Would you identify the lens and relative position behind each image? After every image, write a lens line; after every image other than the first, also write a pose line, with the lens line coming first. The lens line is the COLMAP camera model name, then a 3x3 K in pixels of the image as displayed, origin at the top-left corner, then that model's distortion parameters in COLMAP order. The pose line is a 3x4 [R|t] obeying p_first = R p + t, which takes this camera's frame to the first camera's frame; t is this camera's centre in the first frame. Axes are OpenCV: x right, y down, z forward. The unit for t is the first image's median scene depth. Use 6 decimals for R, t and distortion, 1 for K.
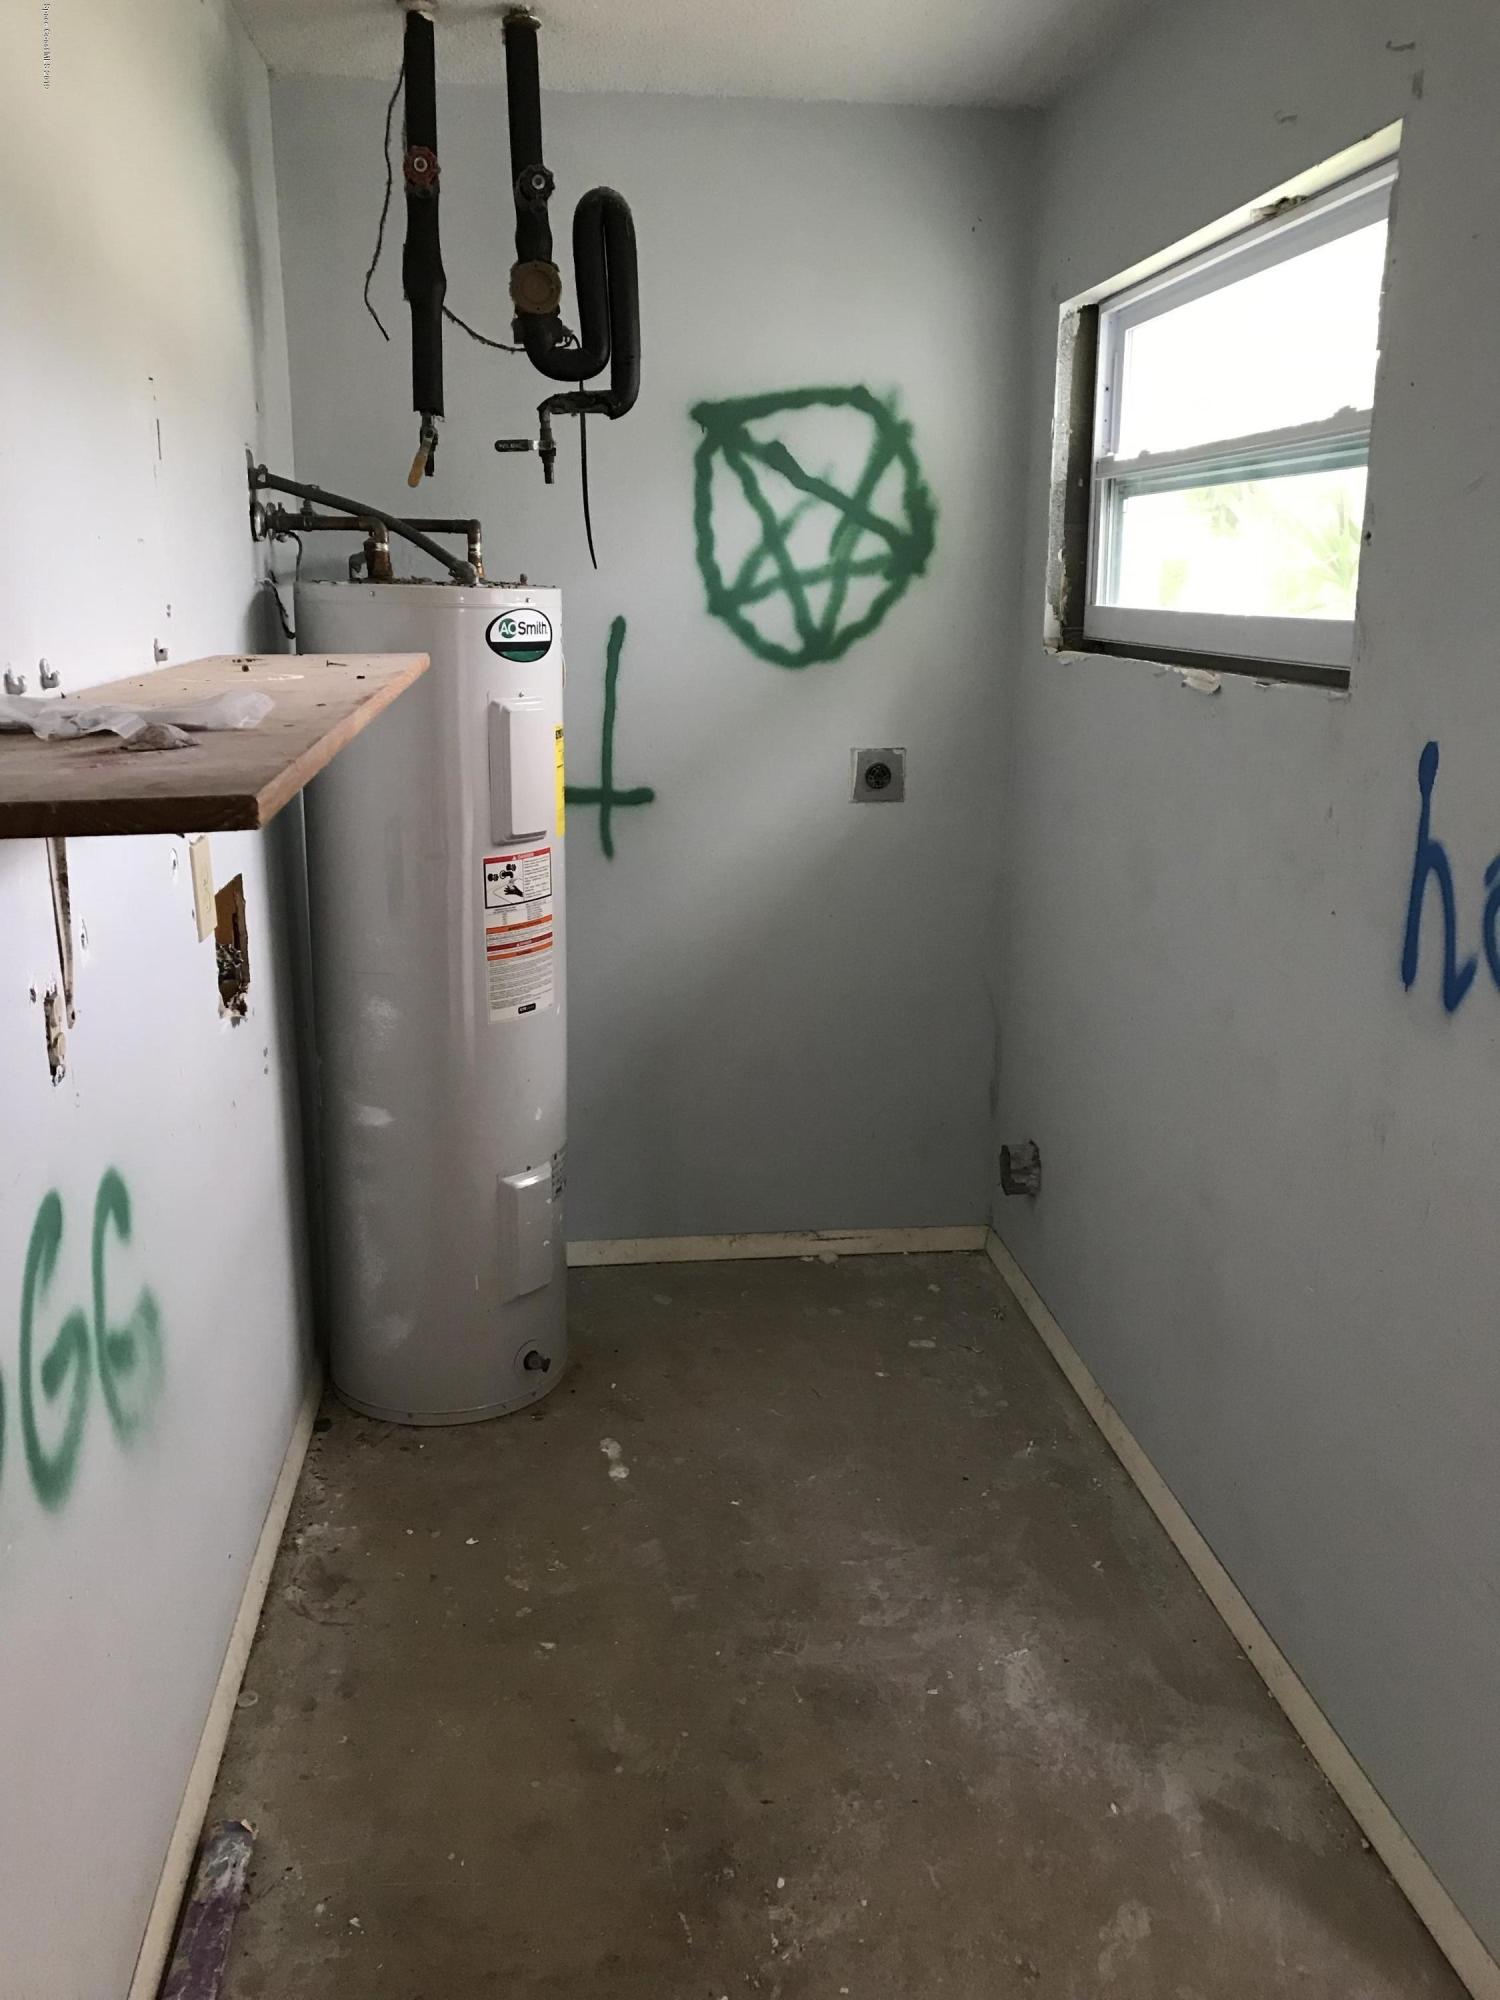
lens RADIAL K [[1587.9, 0, 762.9], [0, 1587.9, 999.8], [0, 0, 1]] dist [0.022613, -0.035878]
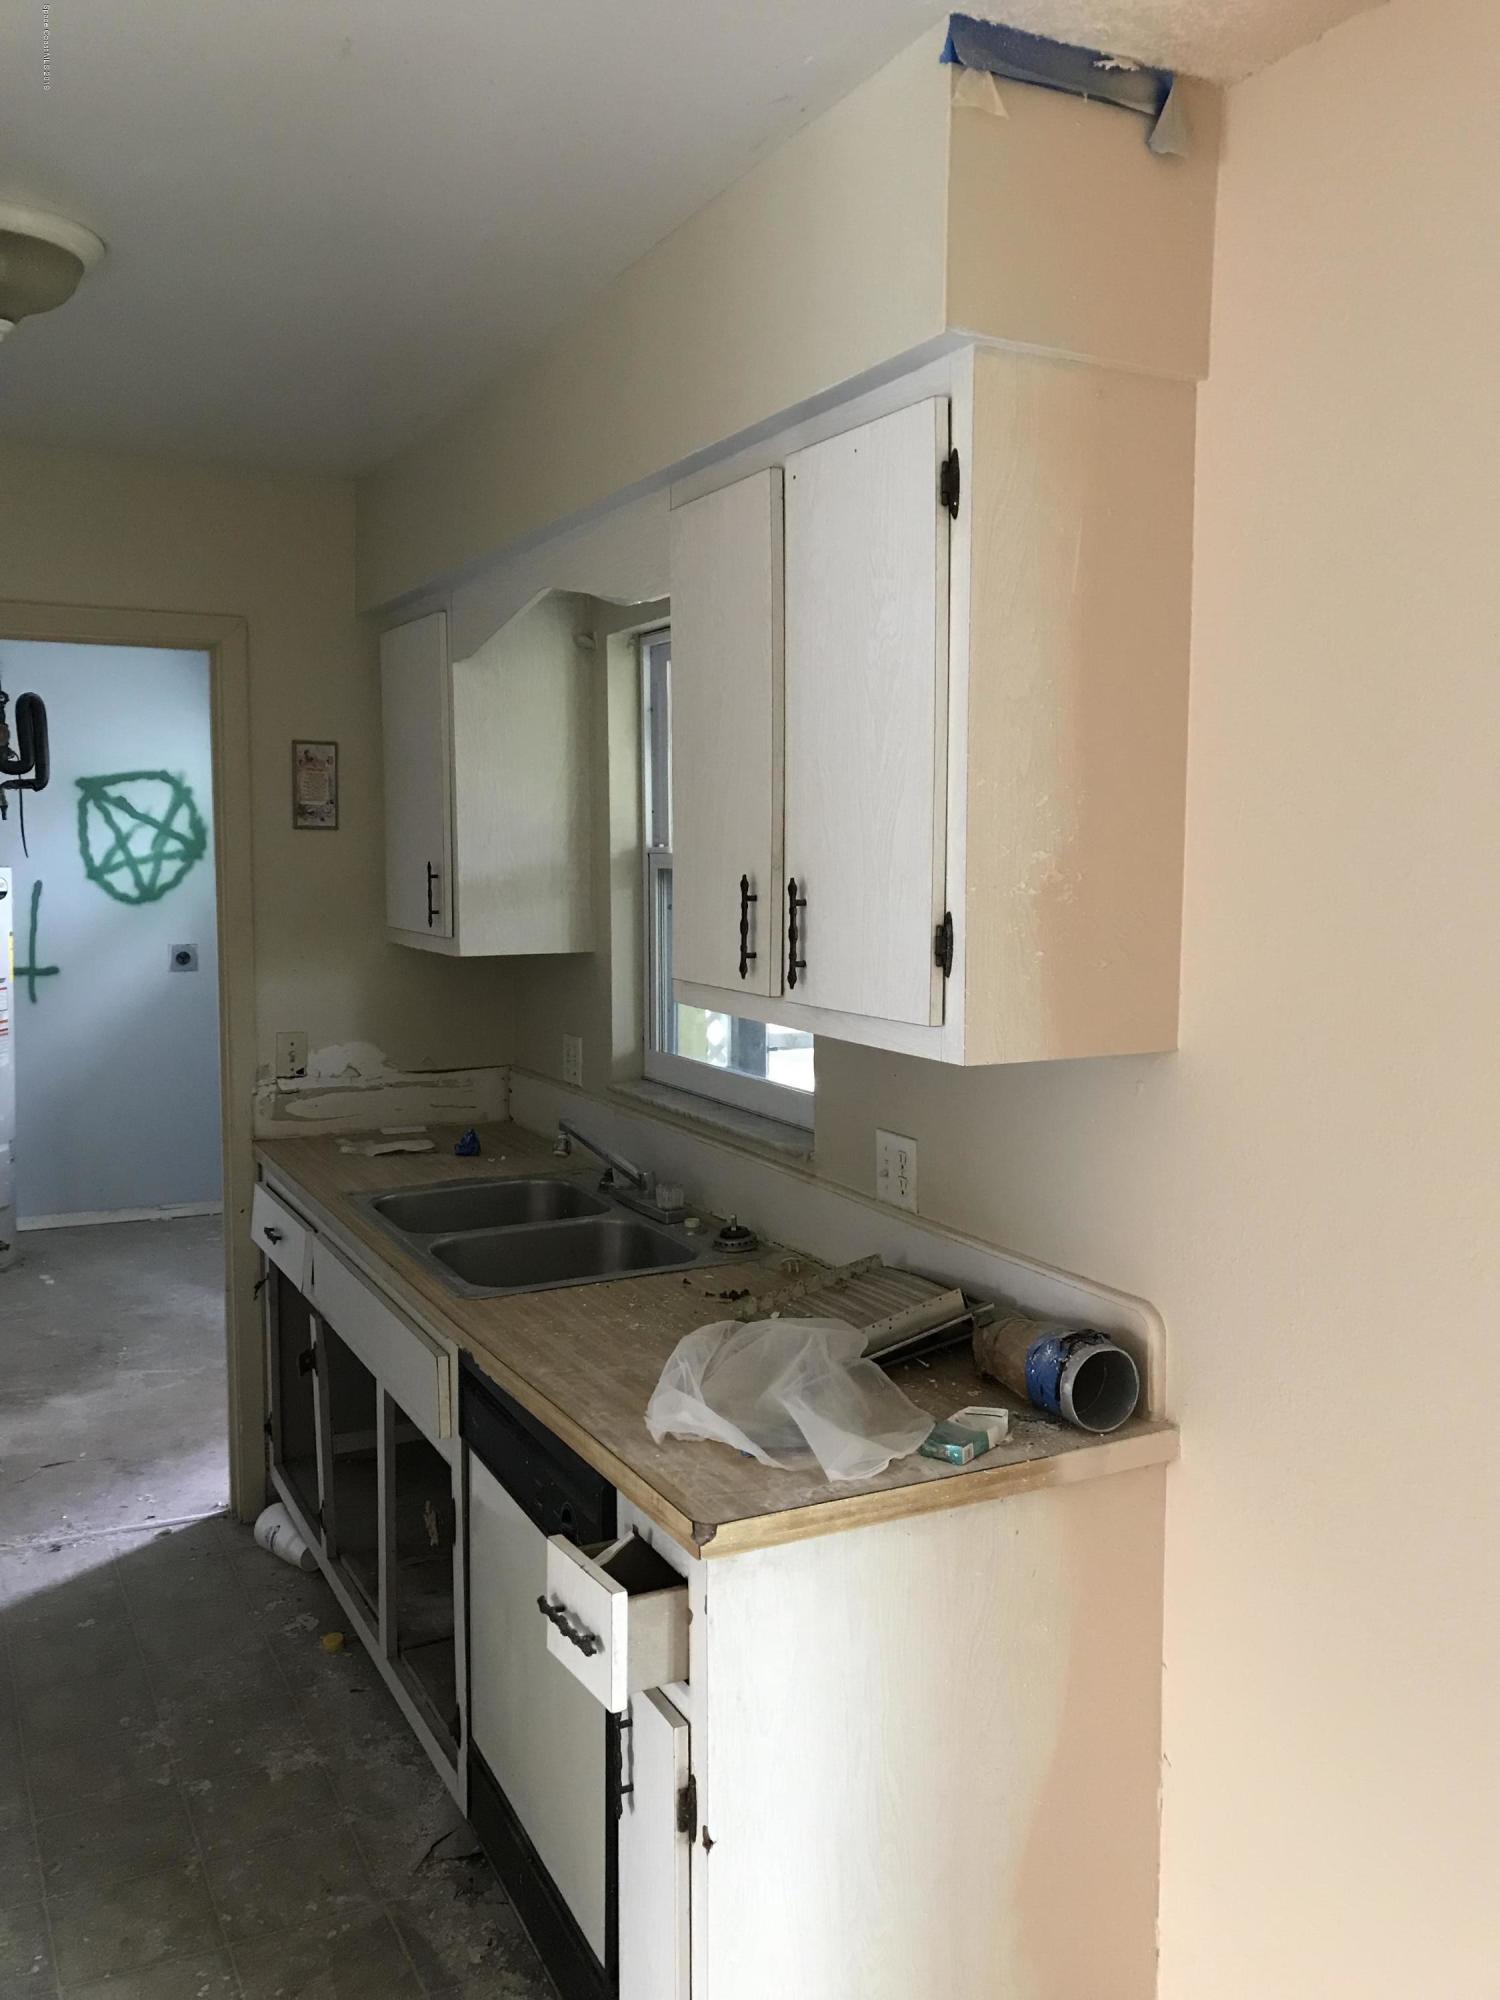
lens RADIAL K [[1587.9, 0, 744.6], [0, 1587.9, 986.8], [0, 0, 1]] dist [0.022613, -0.035878]
pose [[0.939395, -0.030451, 0.341482, 0.054156], [0.087854, 0.984170, -0.153919, 0.270829], [-0.331389, 0.174591, 0.927200, -1.102515]]
